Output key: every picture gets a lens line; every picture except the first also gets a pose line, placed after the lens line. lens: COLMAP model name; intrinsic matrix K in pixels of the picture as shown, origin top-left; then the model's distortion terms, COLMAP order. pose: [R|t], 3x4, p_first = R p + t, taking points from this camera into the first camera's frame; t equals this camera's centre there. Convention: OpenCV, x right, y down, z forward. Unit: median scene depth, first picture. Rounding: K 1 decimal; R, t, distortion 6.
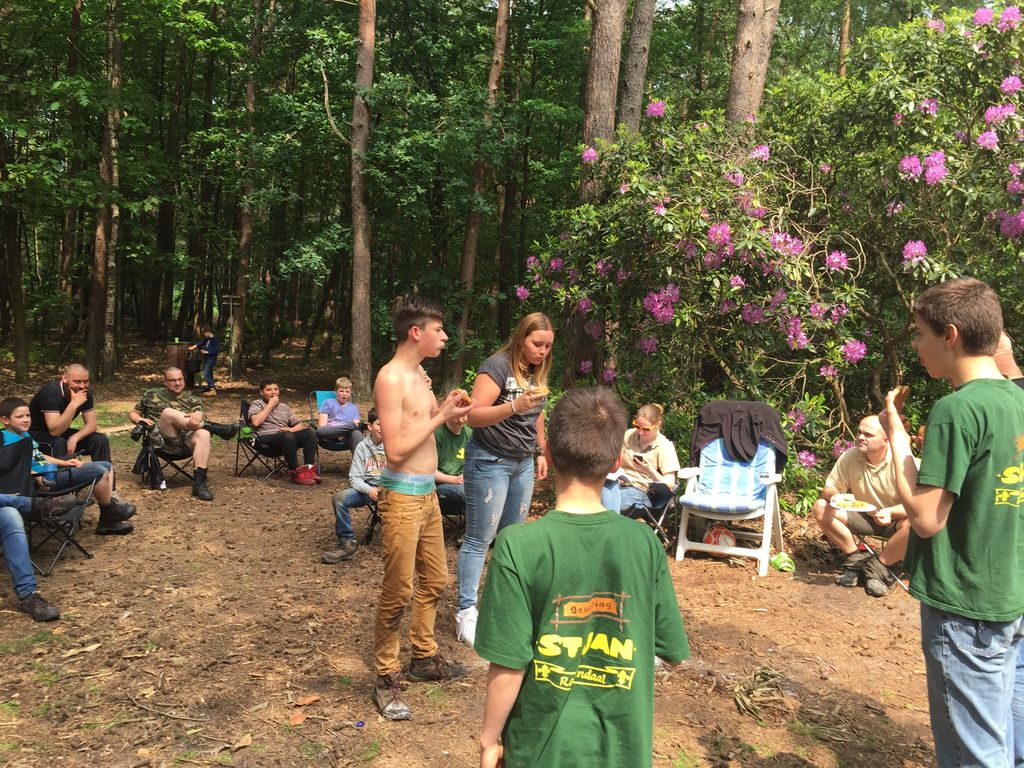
lens RADIAL K [[857.3, 0, 508.1], [0, 857.3, 386.6], [0, 0, 1]] dist [0.075965, -0.104359]
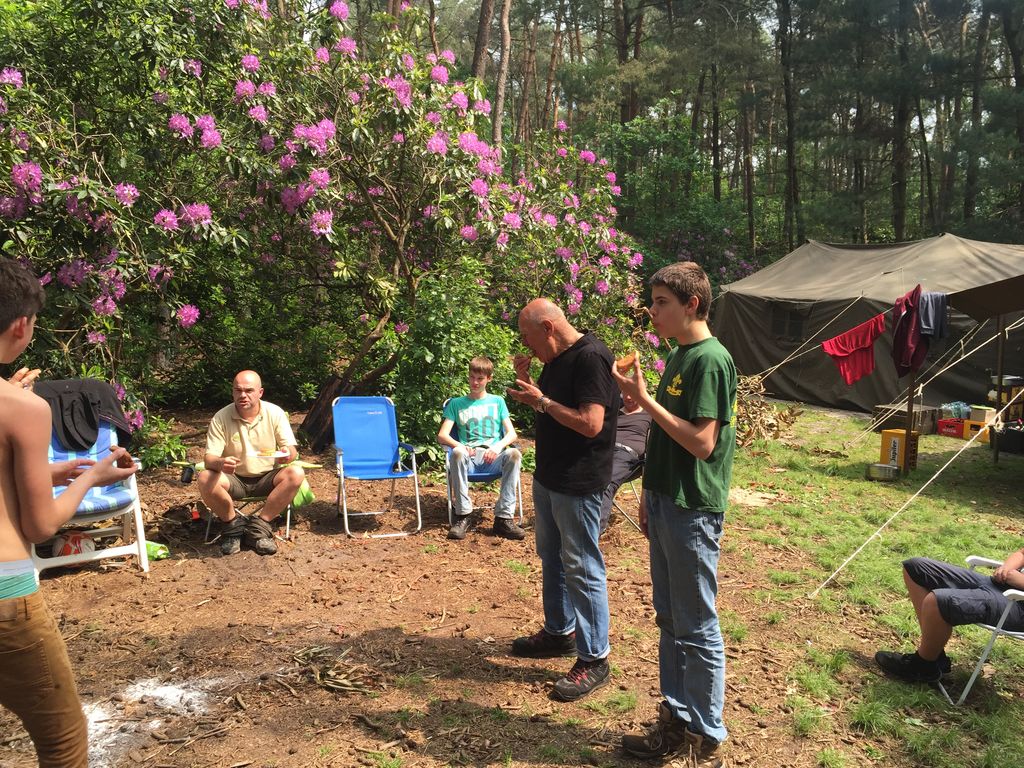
lens RADIAL K [[858.6, 0, 512.0], [0, 858.6, 384.0], [0, 0, 1]] dist [0.067090, -0.085663]
pose [[0.476141, -0.108433, 0.872658, -0.275474], [0.066355, 0.993970, 0.087302, -0.025412], [-0.876862, 0.016338, 0.480465, 0.222665]]
